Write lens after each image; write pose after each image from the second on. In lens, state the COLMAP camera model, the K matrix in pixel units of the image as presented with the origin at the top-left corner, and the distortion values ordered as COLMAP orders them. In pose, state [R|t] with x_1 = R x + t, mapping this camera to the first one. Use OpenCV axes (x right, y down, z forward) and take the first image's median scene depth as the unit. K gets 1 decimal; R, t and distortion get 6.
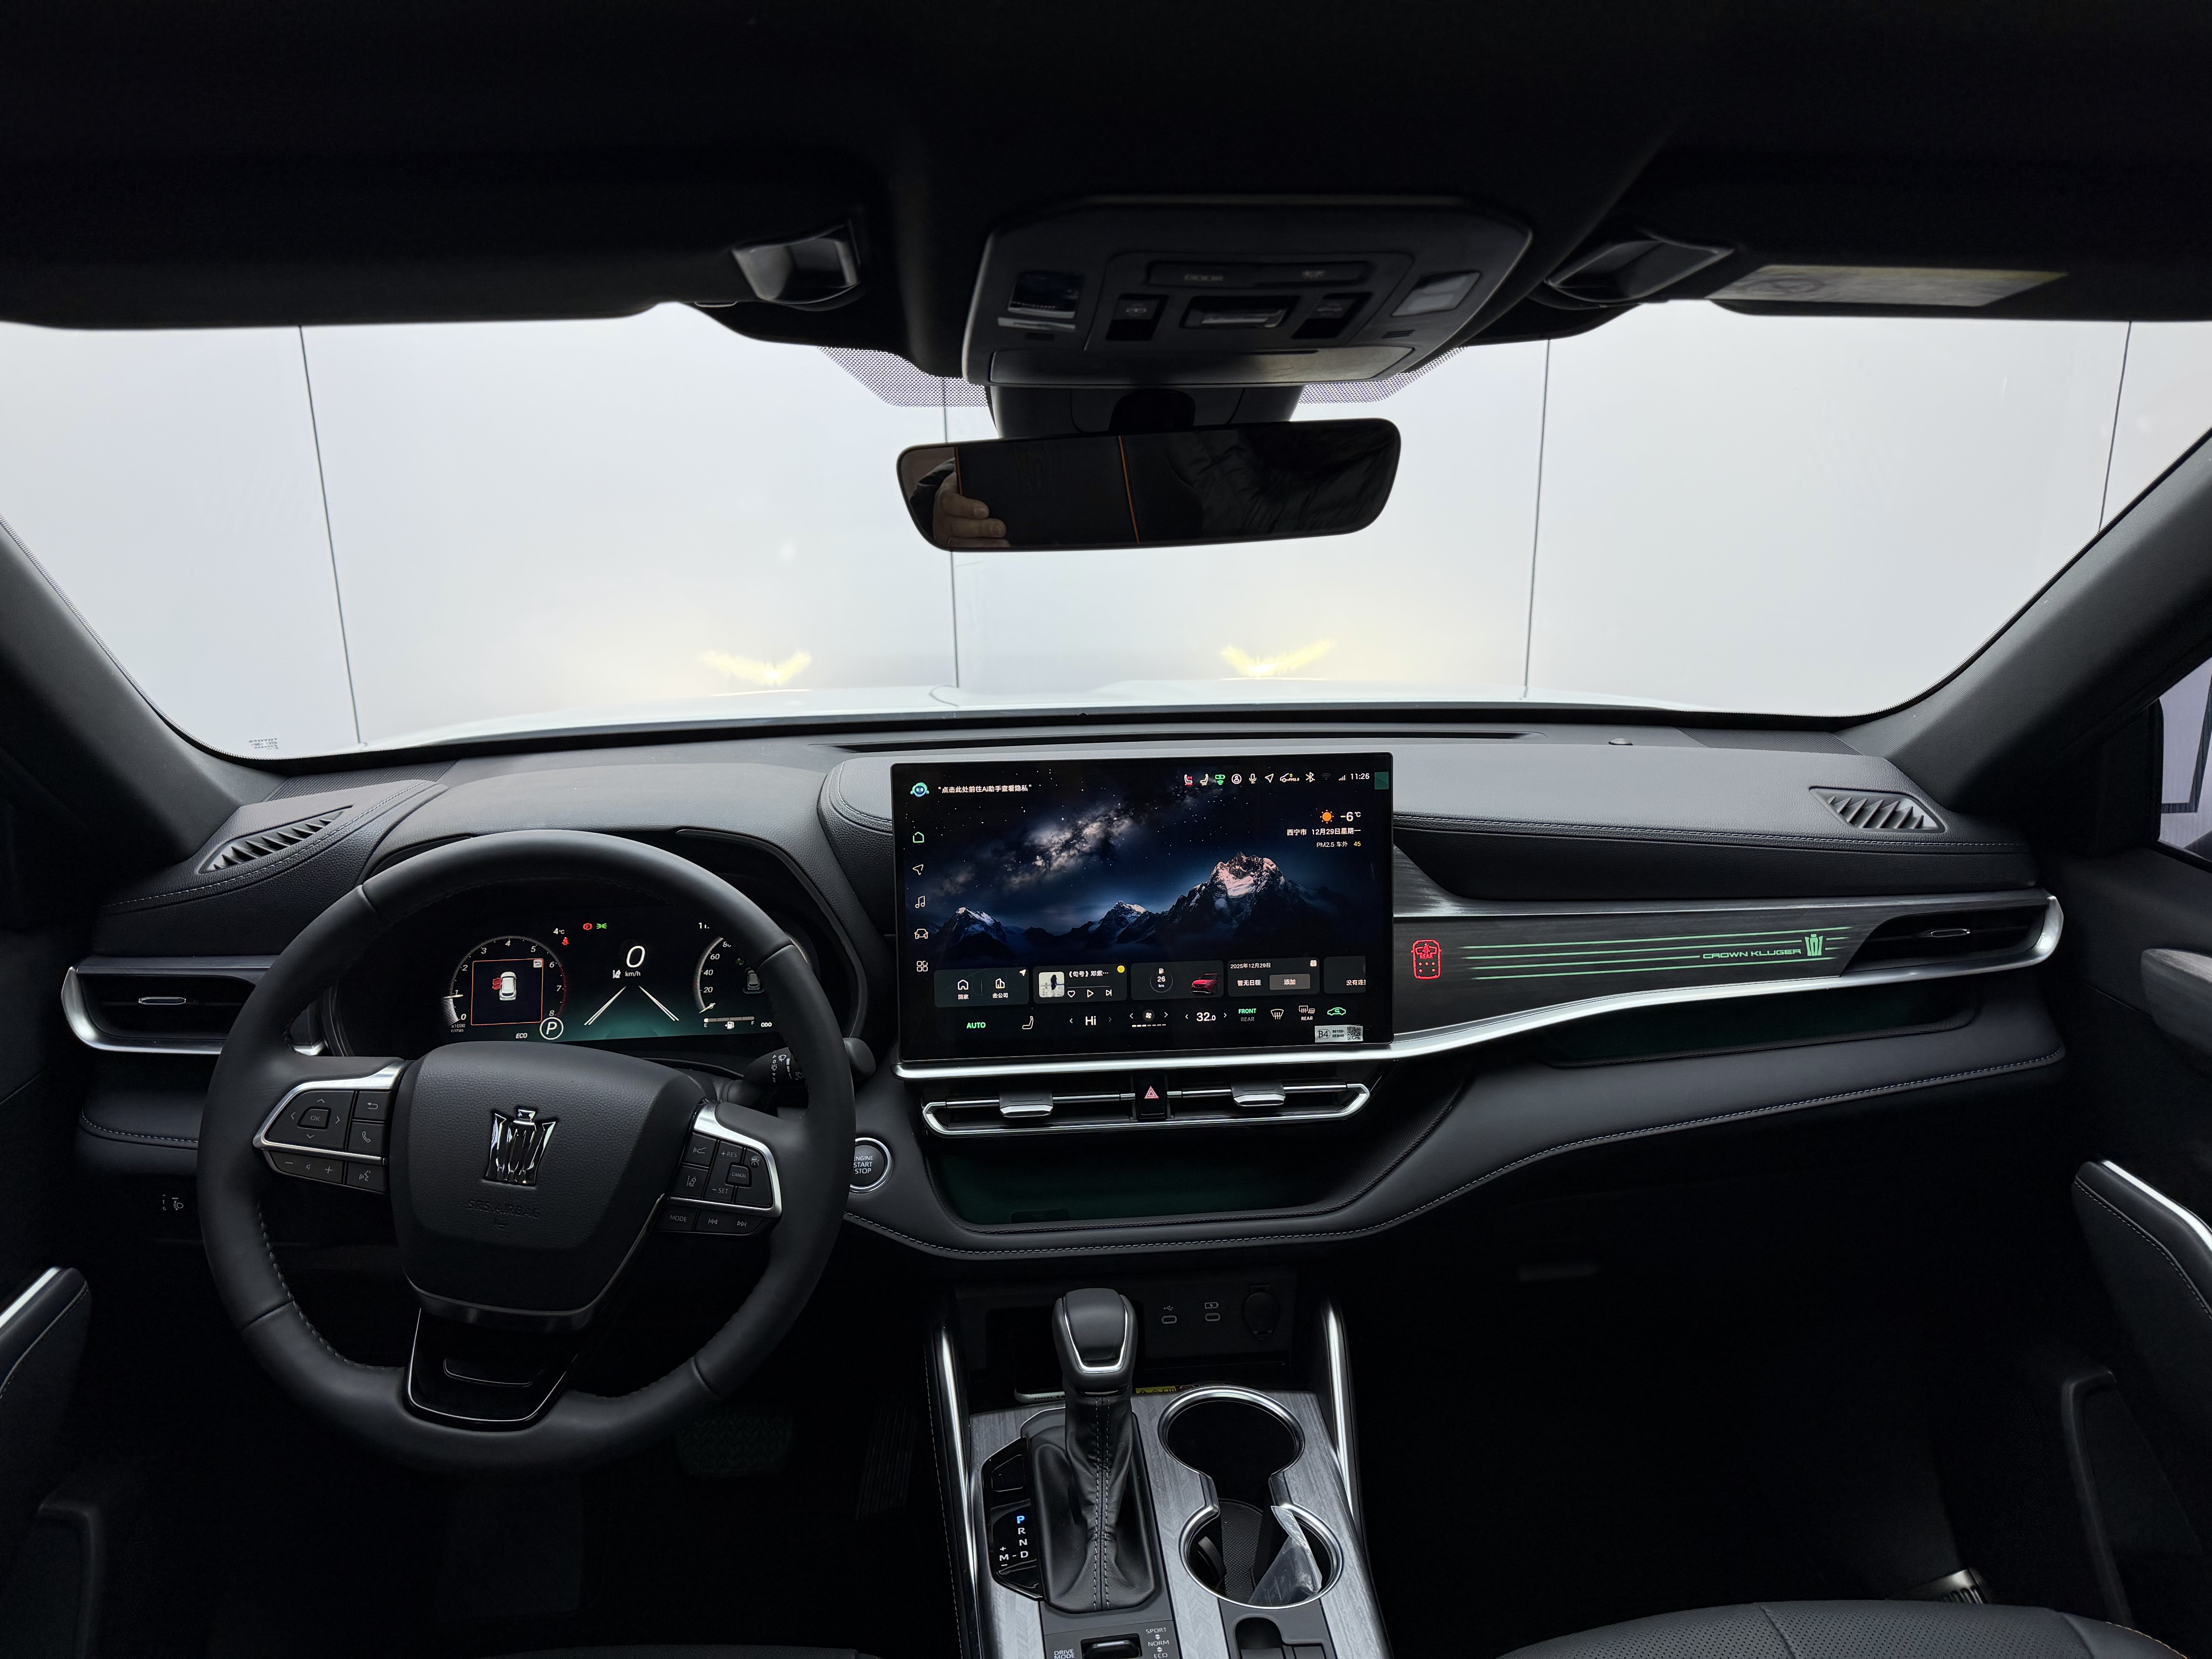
lens RADIAL K [[1534.2, 0, 1123.4], [0, 1534.2, 840.2], [0, 0, 1]] dist [0.037913, -0.012768]
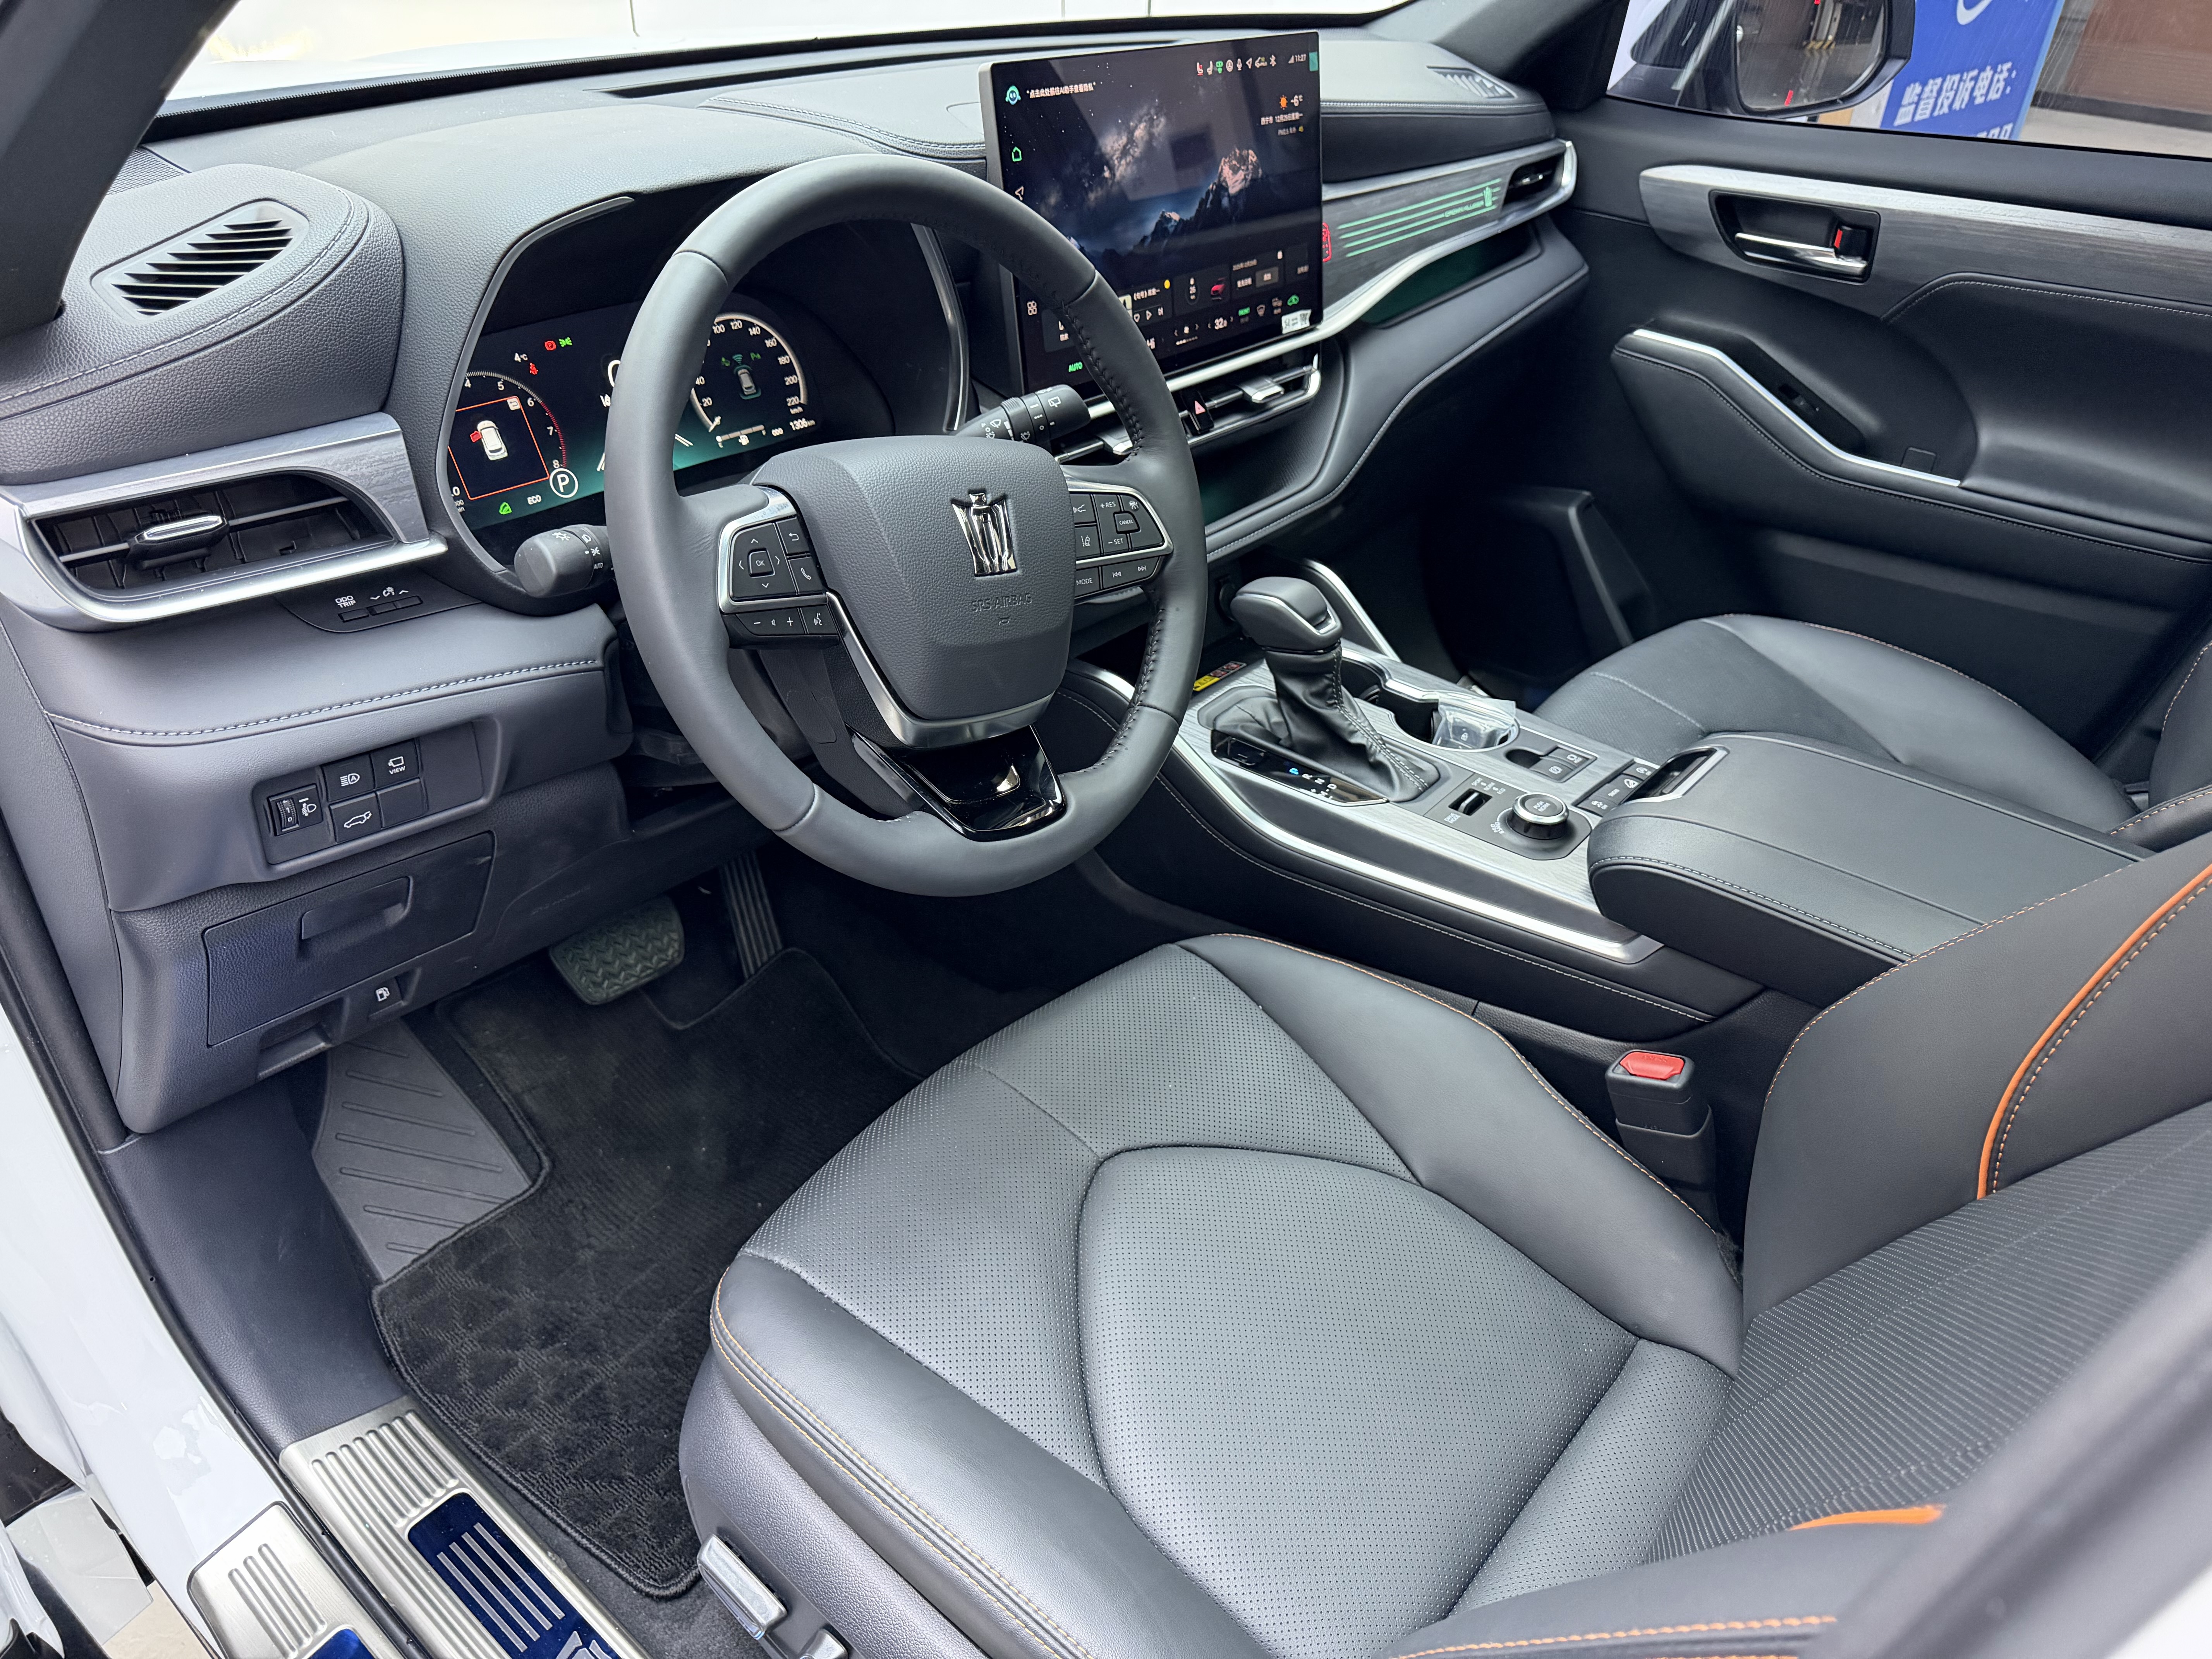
lens RADIAL K [[1534.2, 0, 1113.2], [0, 1534.2, 813.8], [0, 0, 1]] dist [0.037913, -0.012768]
pose [[0.727151, -0.344303, 0.593891, -0.730278], [0.132427, 0.919233, 0.370775, 0.024010], [-0.673583, -0.190963, 0.714016, 0.237498]]
